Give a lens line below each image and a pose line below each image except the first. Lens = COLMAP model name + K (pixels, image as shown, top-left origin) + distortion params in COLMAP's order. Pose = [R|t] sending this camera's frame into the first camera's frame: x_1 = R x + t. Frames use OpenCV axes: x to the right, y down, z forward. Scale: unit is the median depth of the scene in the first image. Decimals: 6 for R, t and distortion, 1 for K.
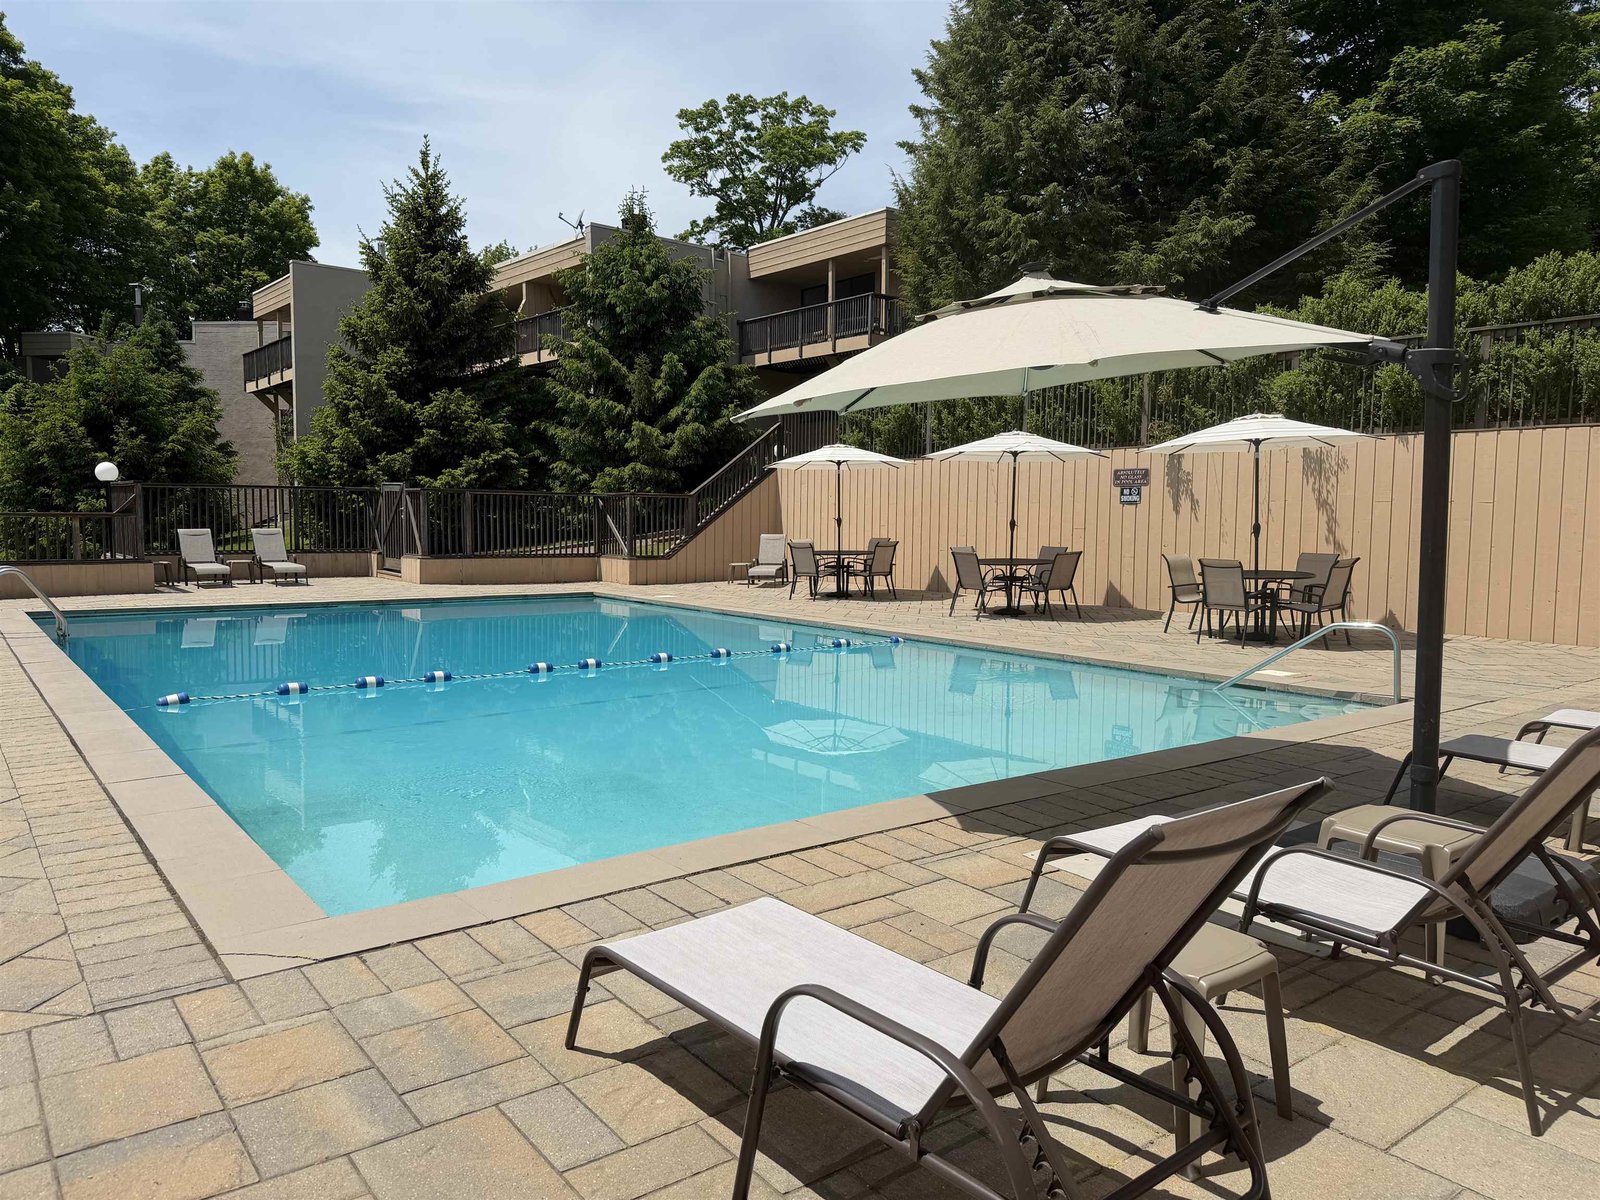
lens RADIAL K [[1127.7, 0, 800.0], [0, 1127.7, 600.0], [0, 0, 1]] dist [0.044168, -0.040915]
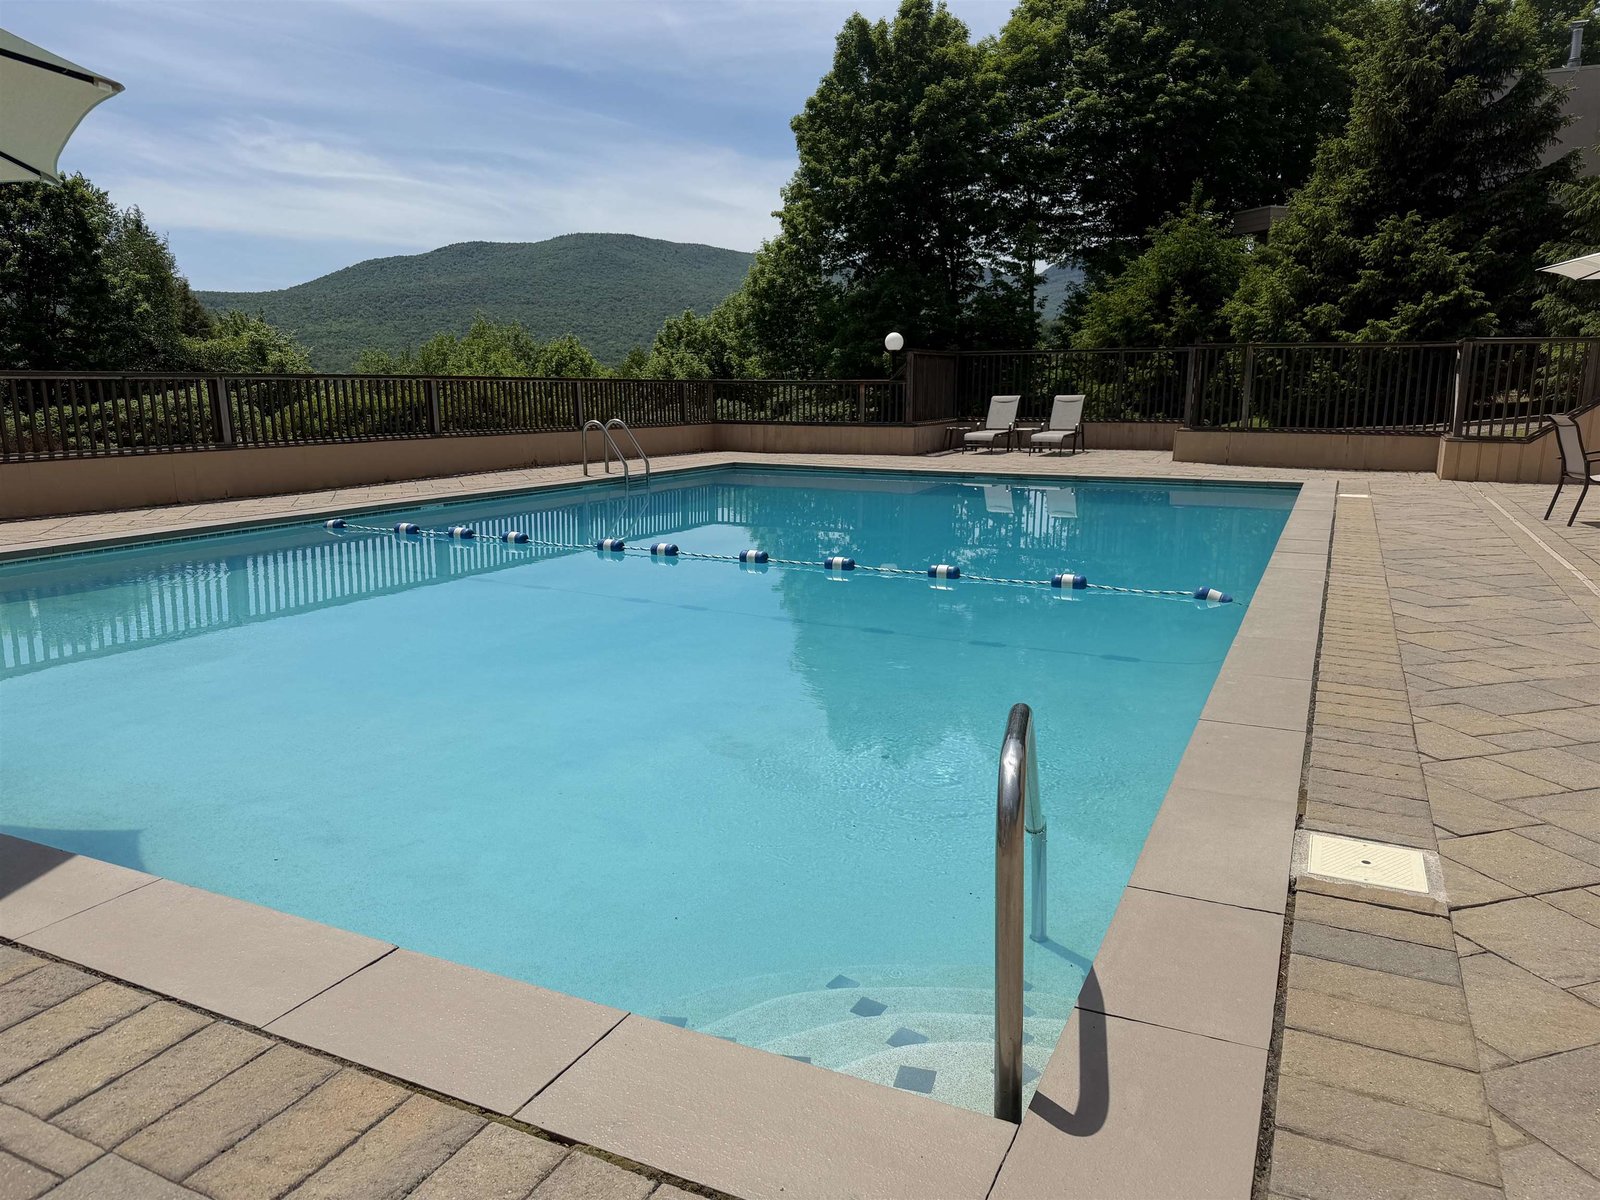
lens RADIAL K [[1127.7, 0, 800.0], [0, 1127.7, 600.0], [0, 0, 1]] dist [0.044168, -0.040915]
pose [[0.466955, 0.158740, -0.869917, 0.218137], [-0.062764, 0.987224, 0.146455, -0.014124], [0.882051, -0.013789, 0.470952, 0.269889]]
